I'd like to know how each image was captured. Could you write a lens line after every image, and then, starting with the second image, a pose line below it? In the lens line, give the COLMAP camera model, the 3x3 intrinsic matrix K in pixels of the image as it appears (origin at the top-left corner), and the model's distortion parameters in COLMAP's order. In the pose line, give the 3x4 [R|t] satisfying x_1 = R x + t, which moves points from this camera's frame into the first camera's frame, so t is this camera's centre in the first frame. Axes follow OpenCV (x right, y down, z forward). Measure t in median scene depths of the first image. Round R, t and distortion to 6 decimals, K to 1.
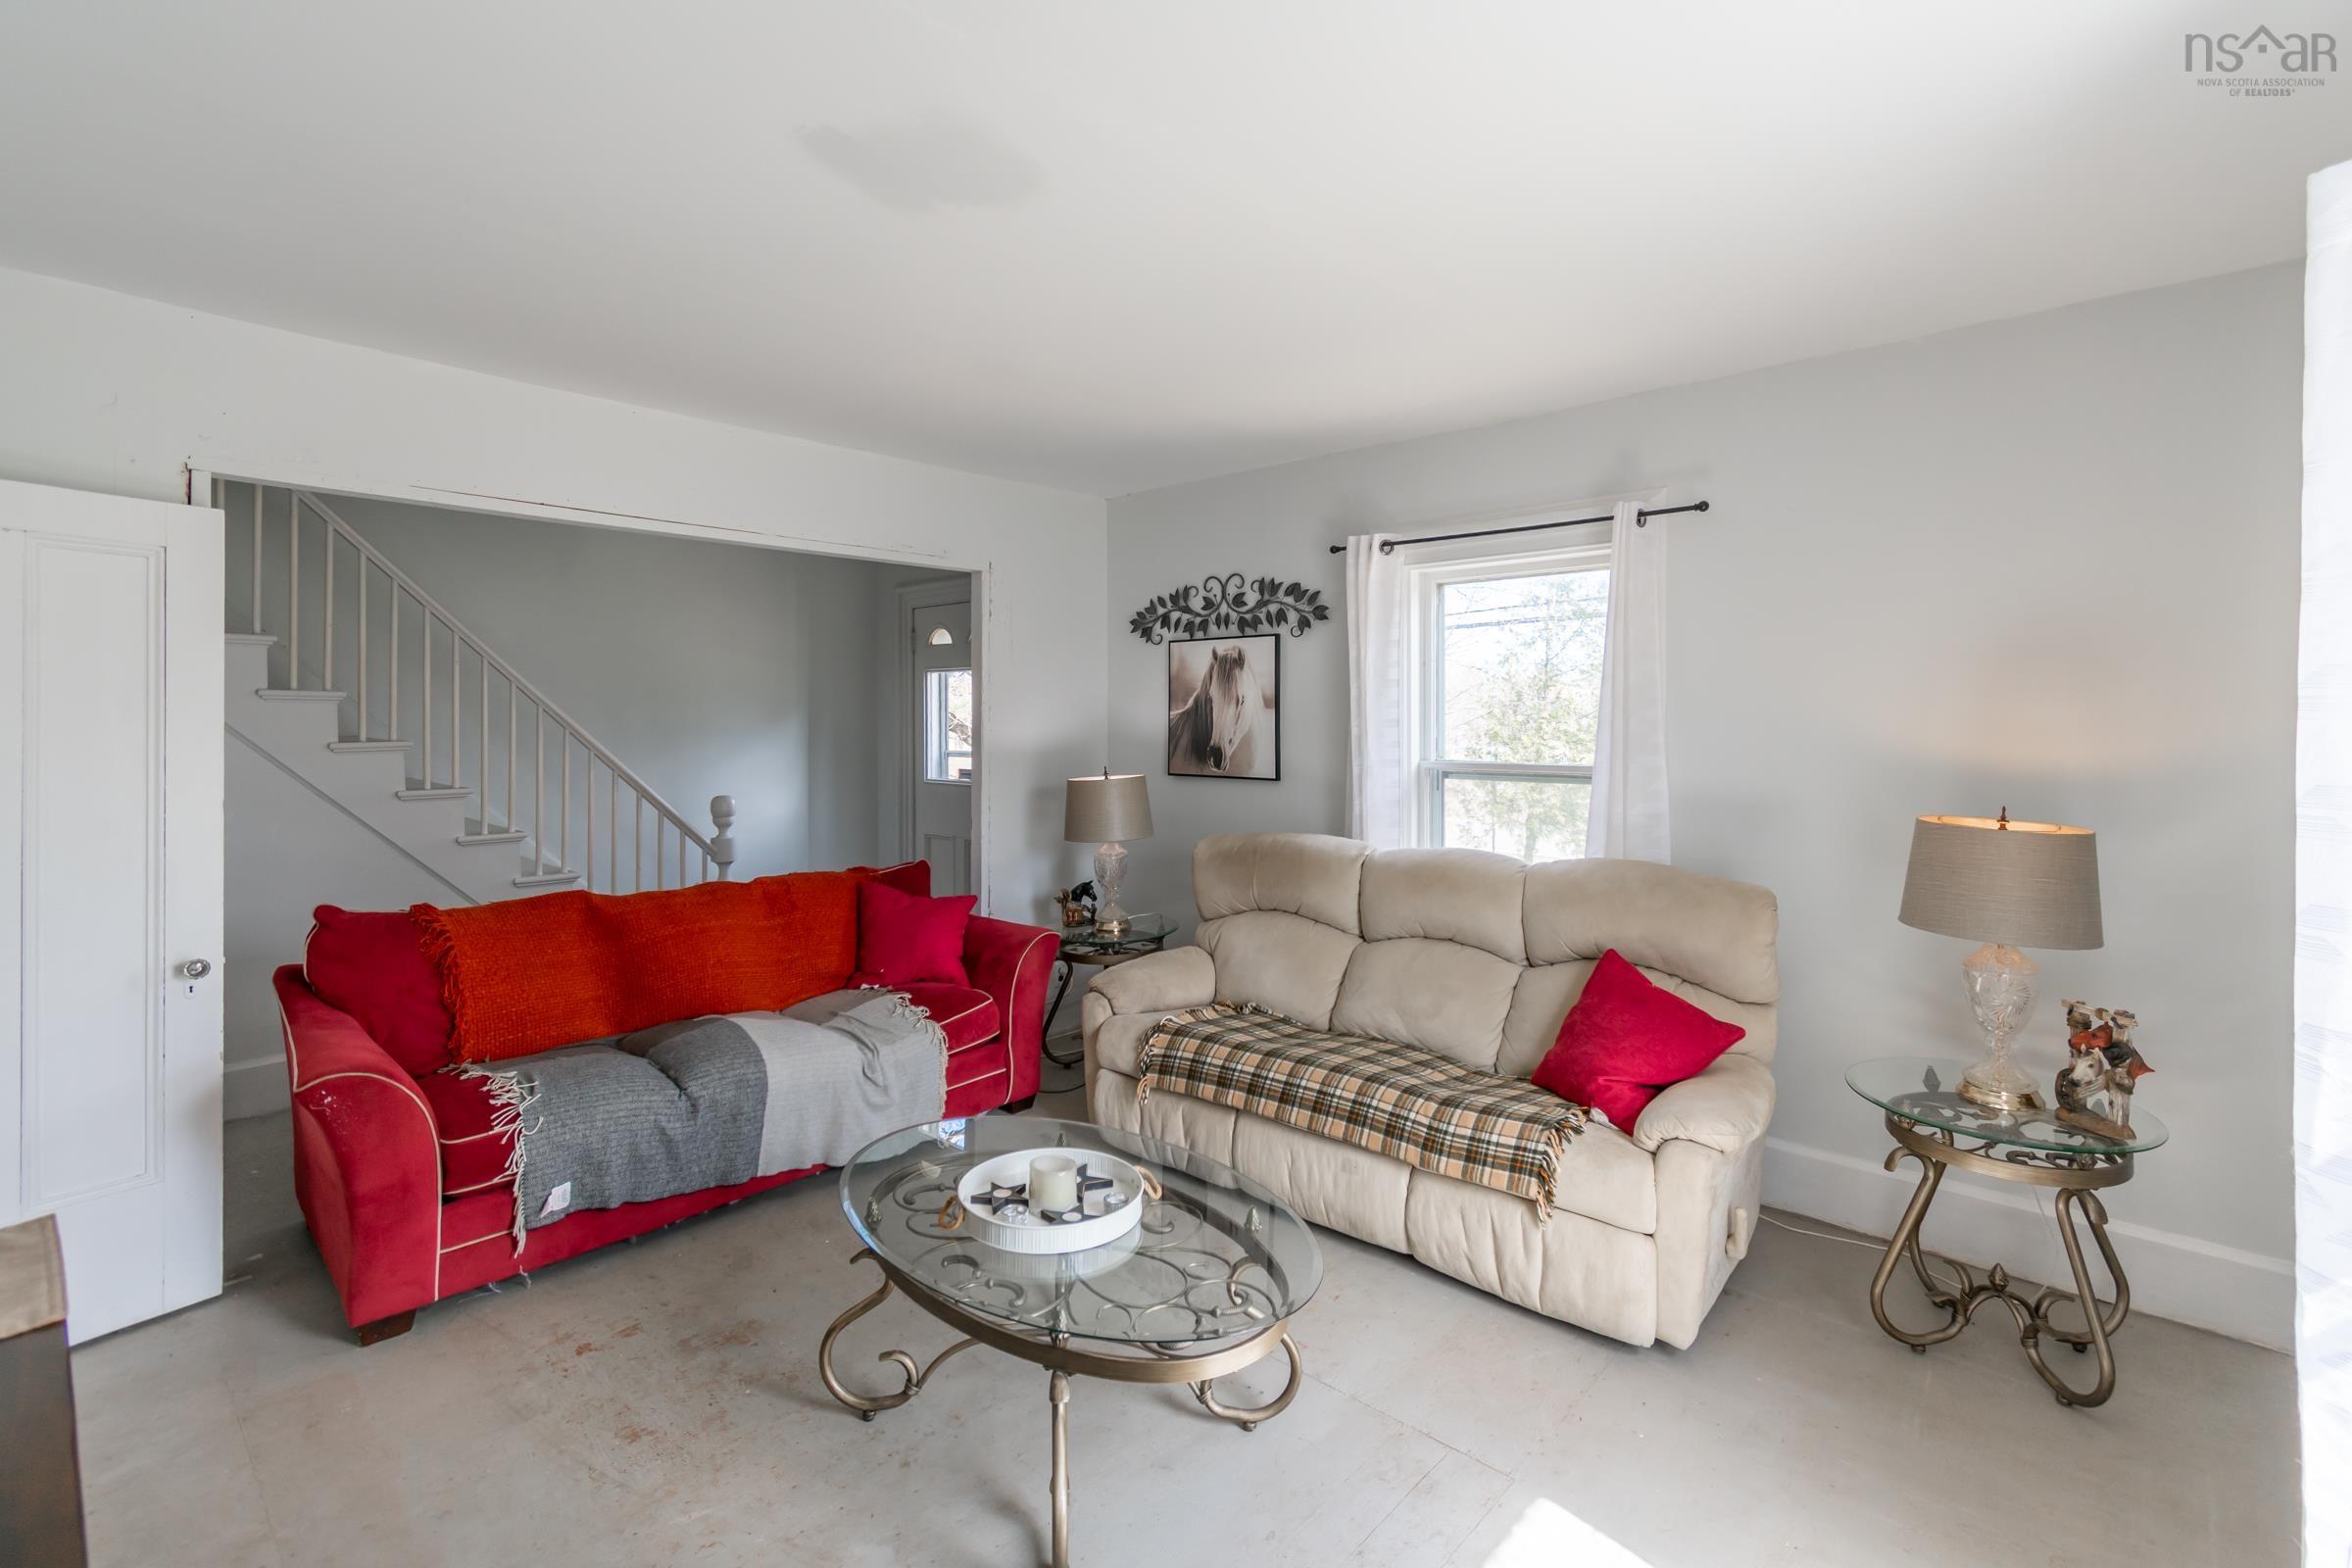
lens RADIAL K [[1057.1, 0, 1181.1], [0, 1057.1, 719.9], [0, 0, 1]] dist [0.001032, -0.000075]
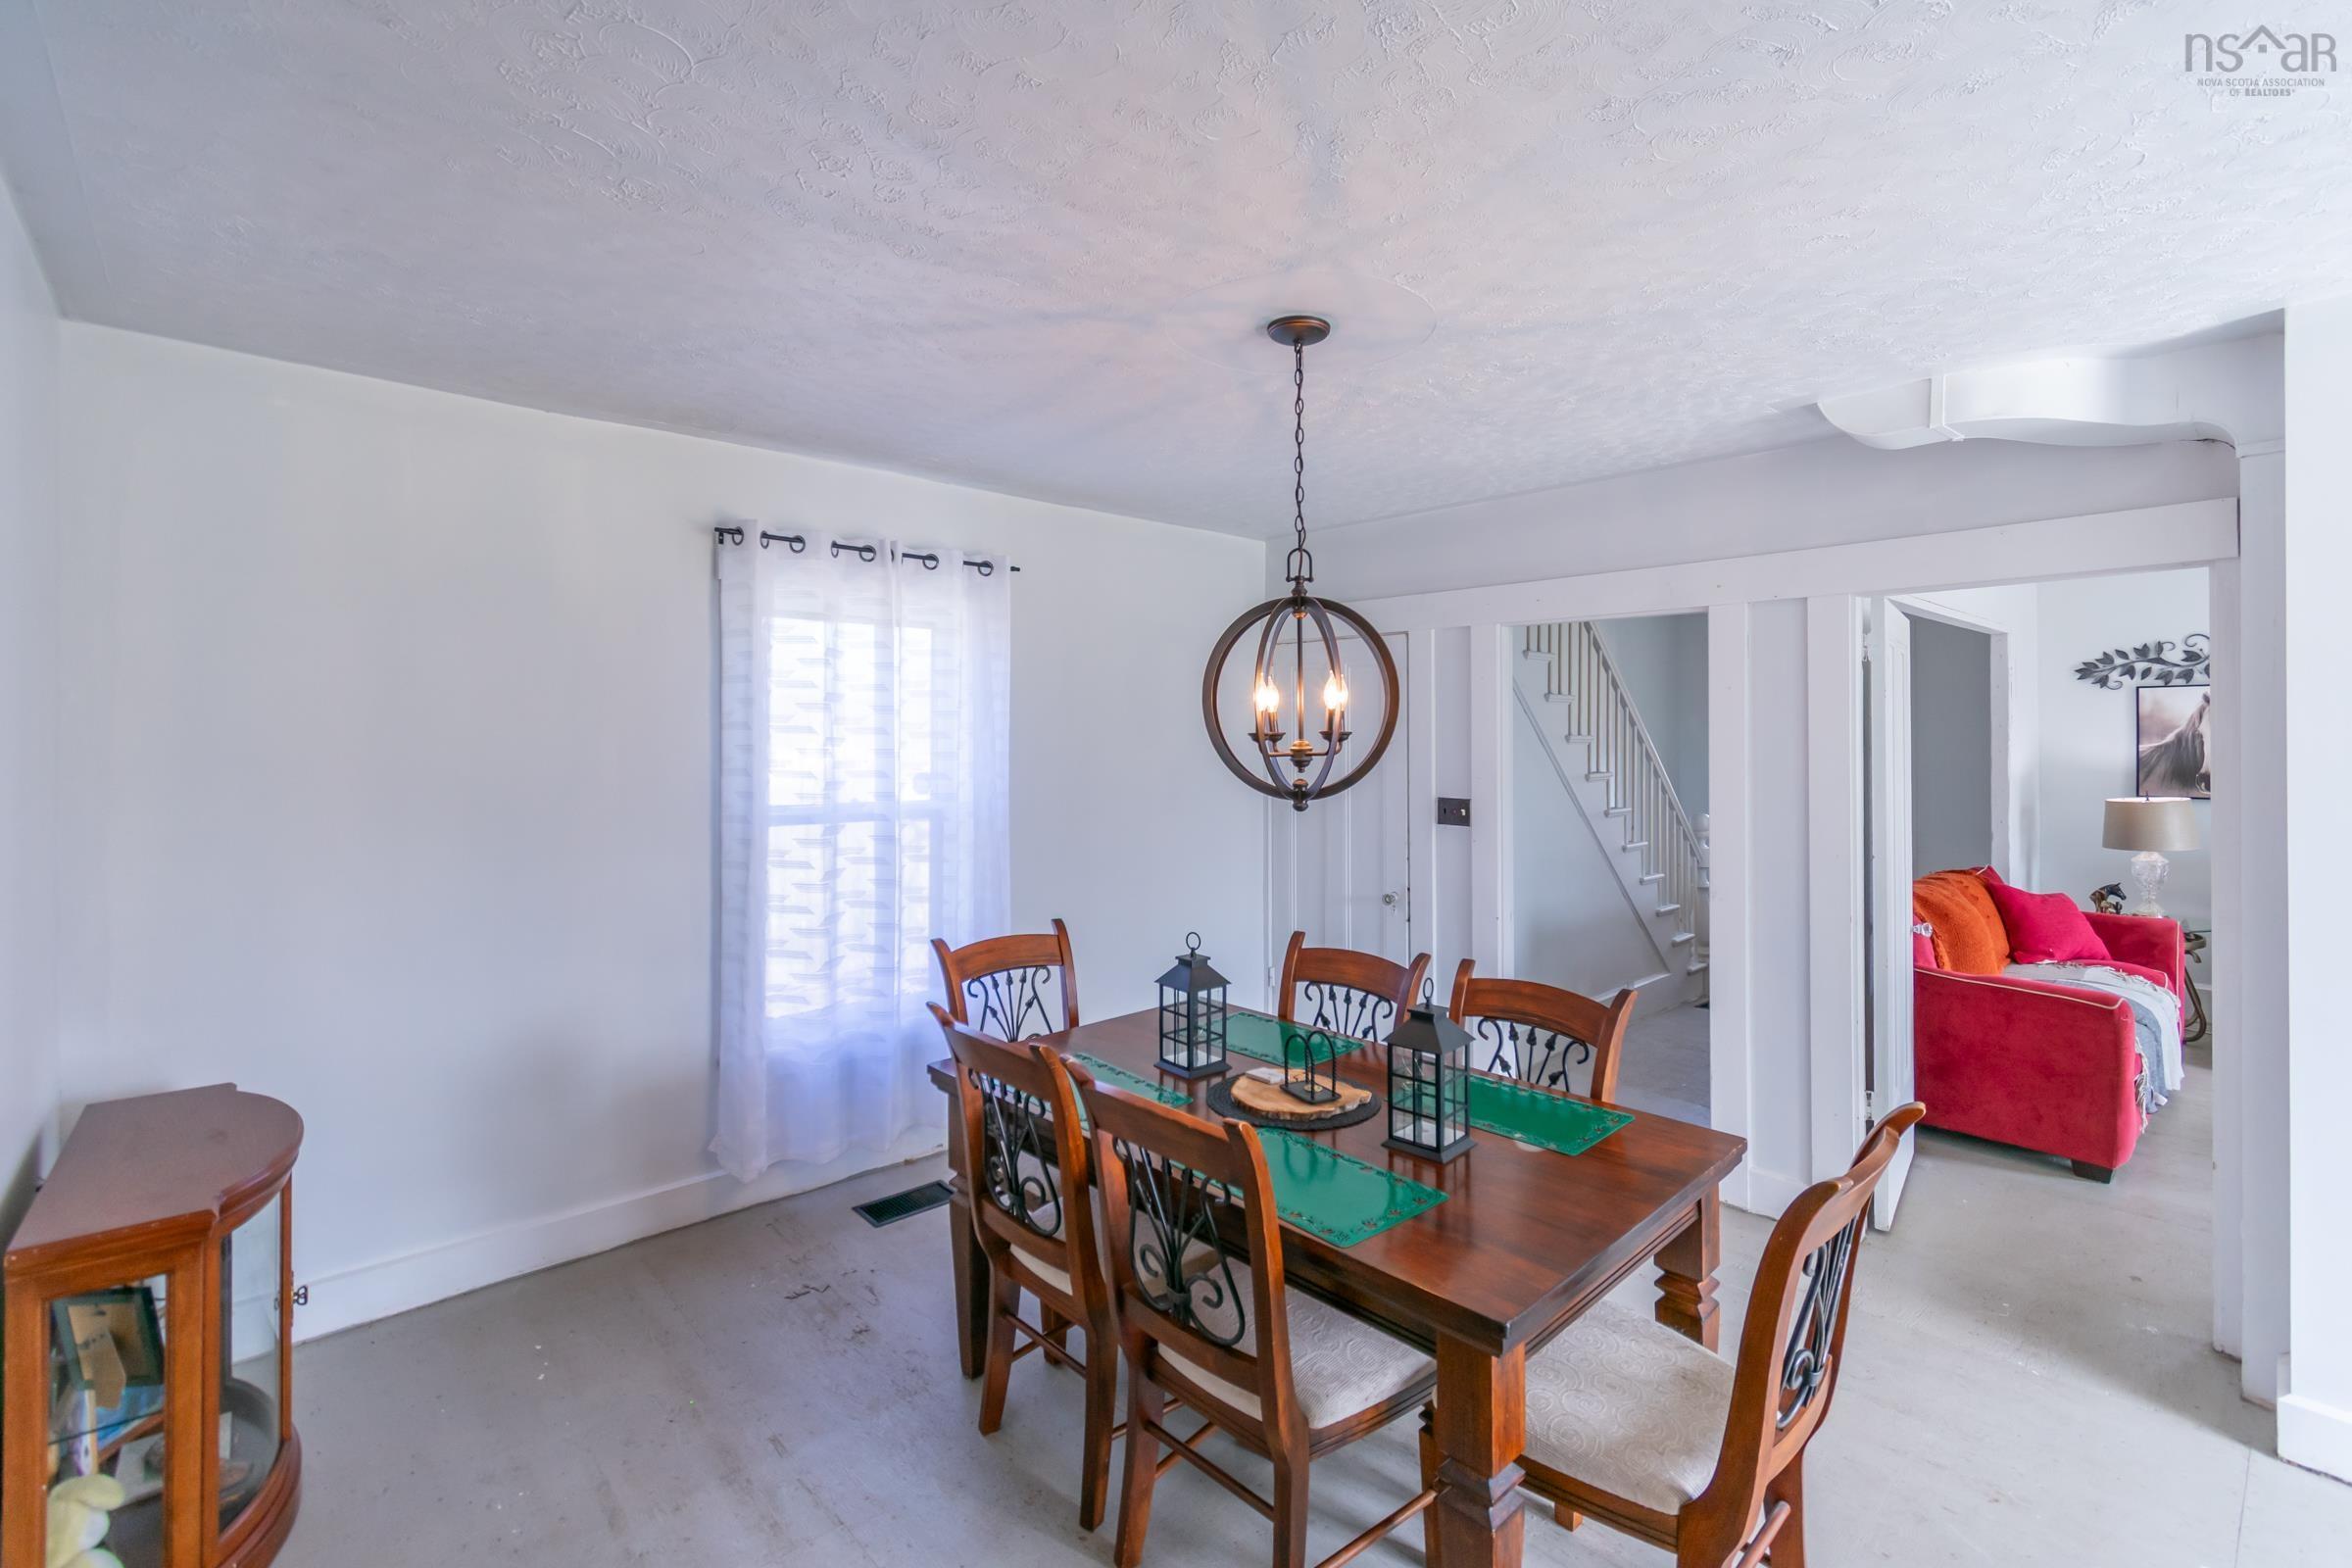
lens RADIAL K [[1049.1, 0, 1177.7], [0, 1049.1, 732.1], [0, 0, 1]] dist [-0.001672, -0.000673]
pose [[0.995597, -0.002702, -0.093702, -1.053681], [0.001817, 0.999953, -0.009538, -0.013752], [0.093723, 0.009326, 0.995555, -0.317794]]
